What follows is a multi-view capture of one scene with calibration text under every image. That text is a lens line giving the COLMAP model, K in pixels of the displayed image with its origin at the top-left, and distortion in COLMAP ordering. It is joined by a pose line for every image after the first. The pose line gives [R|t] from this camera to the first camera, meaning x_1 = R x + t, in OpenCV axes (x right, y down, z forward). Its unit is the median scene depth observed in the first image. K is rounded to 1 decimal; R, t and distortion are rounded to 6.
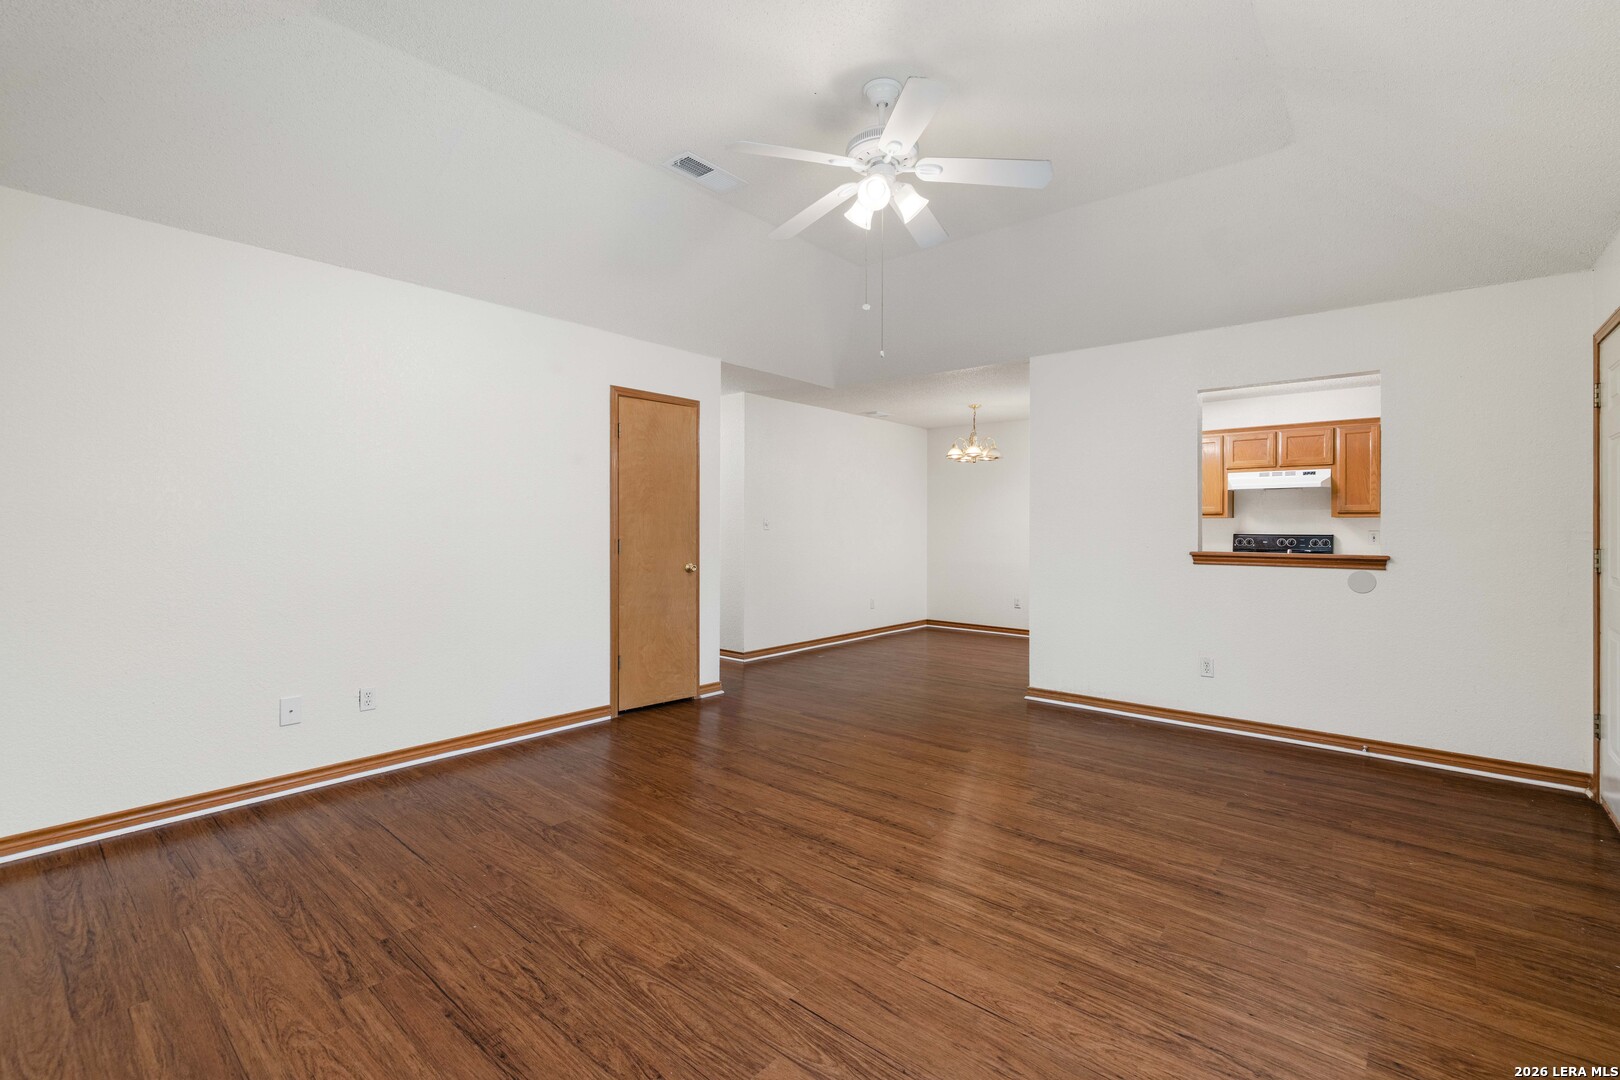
lens RADIAL K [[705.4, 0, 810.0], [0, 705.4, 540.0], [0, 0, 1]] dist [-0.000007, 0.000024]
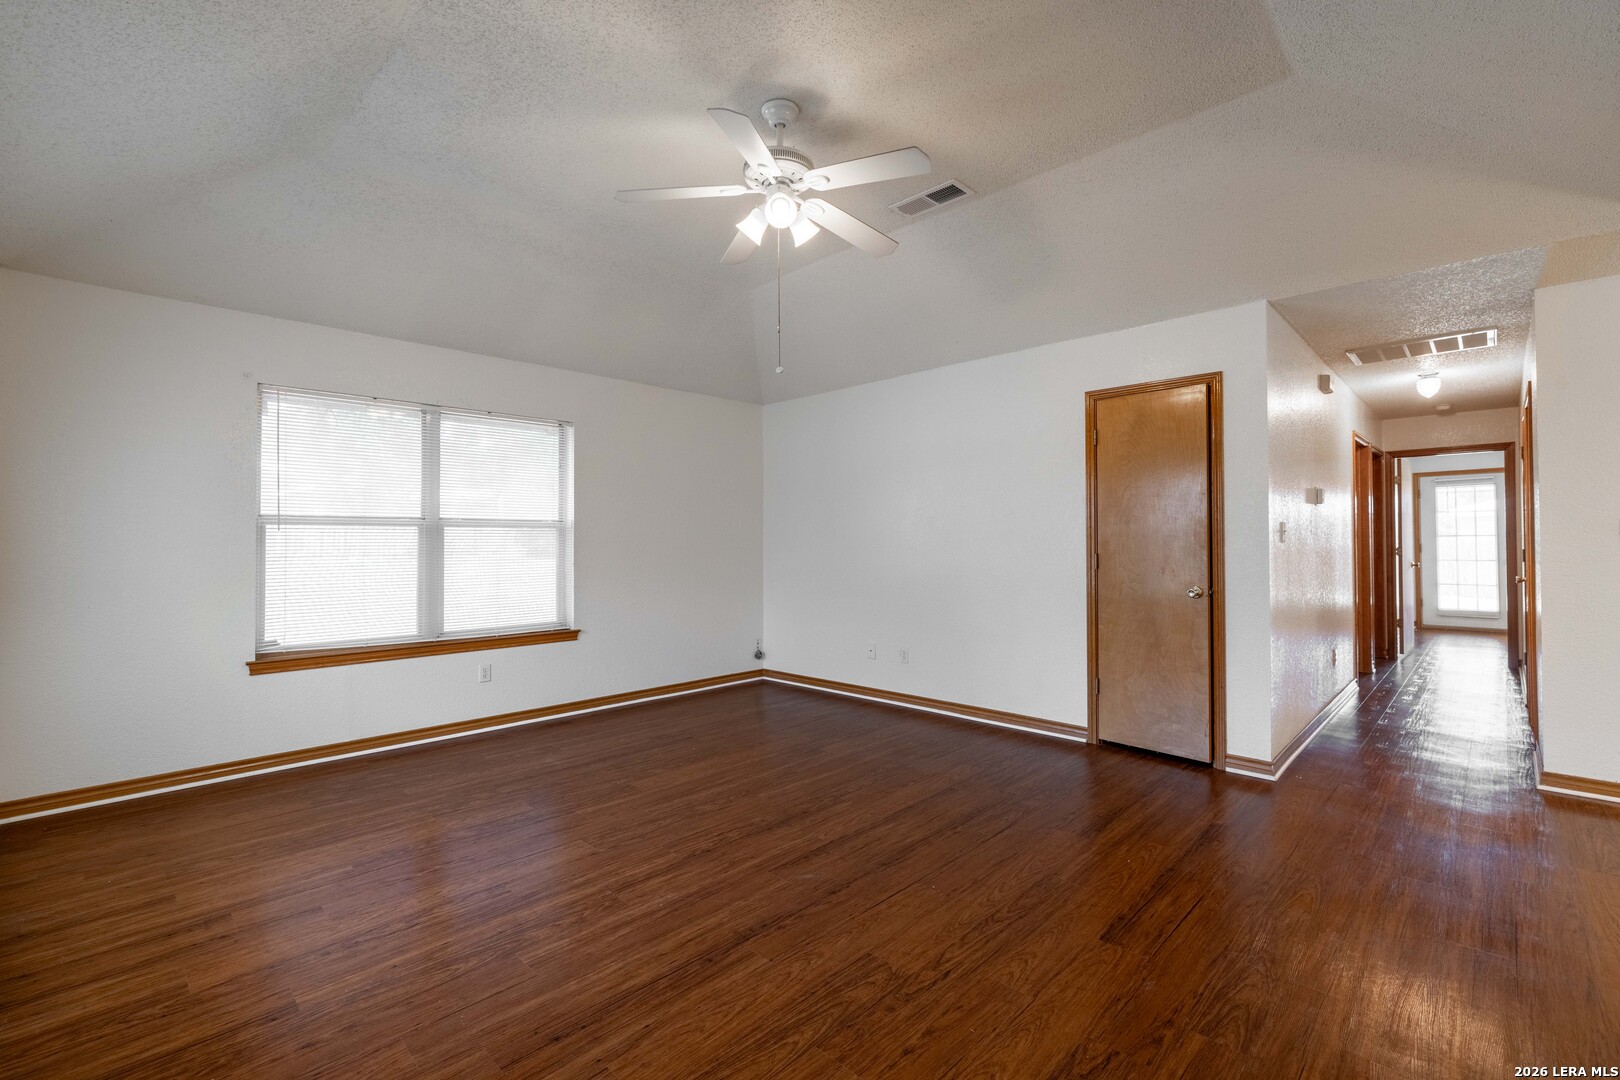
lens RADIAL K [[694.2, 0, 807.8], [0, 694.2, 529.2], [0, 0, 1]] dist [-0.000012, -0.000068]
pose [[-0.066453, -0.022897, -0.997527, 1.189501], [-0.012492, 0.999677, -0.022114, -0.013263], [0.997711, 0.010991, -0.066717, 1.200152]]
